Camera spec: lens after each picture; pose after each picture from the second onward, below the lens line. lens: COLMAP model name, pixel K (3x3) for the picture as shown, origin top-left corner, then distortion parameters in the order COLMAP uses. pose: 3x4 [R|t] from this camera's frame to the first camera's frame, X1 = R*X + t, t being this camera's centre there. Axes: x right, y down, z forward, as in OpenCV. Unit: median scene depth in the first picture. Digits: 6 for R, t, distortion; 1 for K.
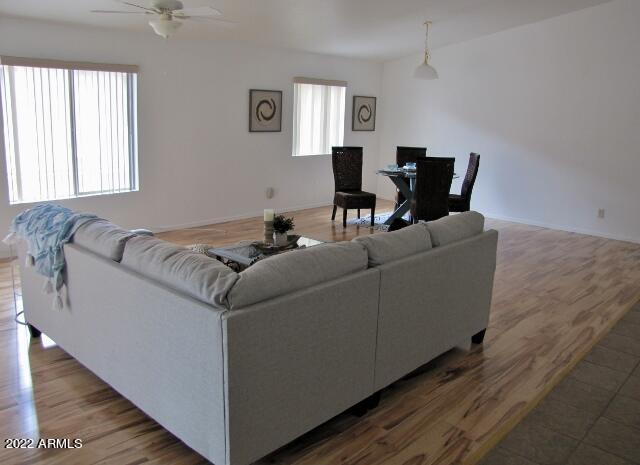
lens RADIAL K [[585.6, 0, 320.0], [0, 585.6, 232.5], [0, 0, 1]] dist [-0.115283, 0.017655]
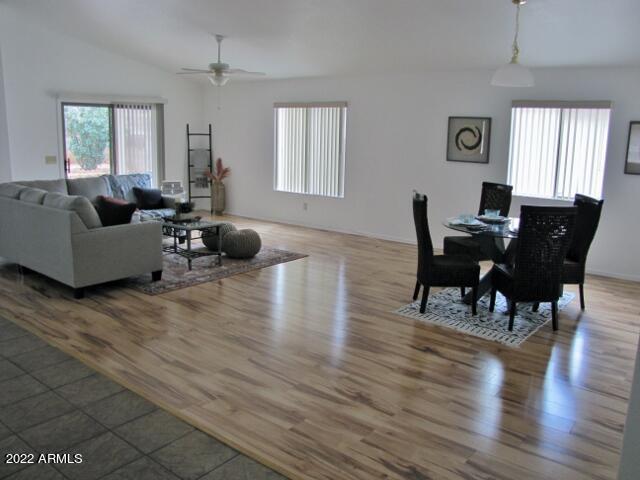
lens RADIAL K [[545.2, 0, 320.0], [0, 545.2, 240.0], [0, 0, 1]] dist [-0.093797, 0.007903]
pose [[0.029162, 0.164250, -0.985988, 0.786262], [-0.236899, 0.959440, 0.152821, -0.134331], [0.971096, 0.229123, 0.066890, 0.769267]]
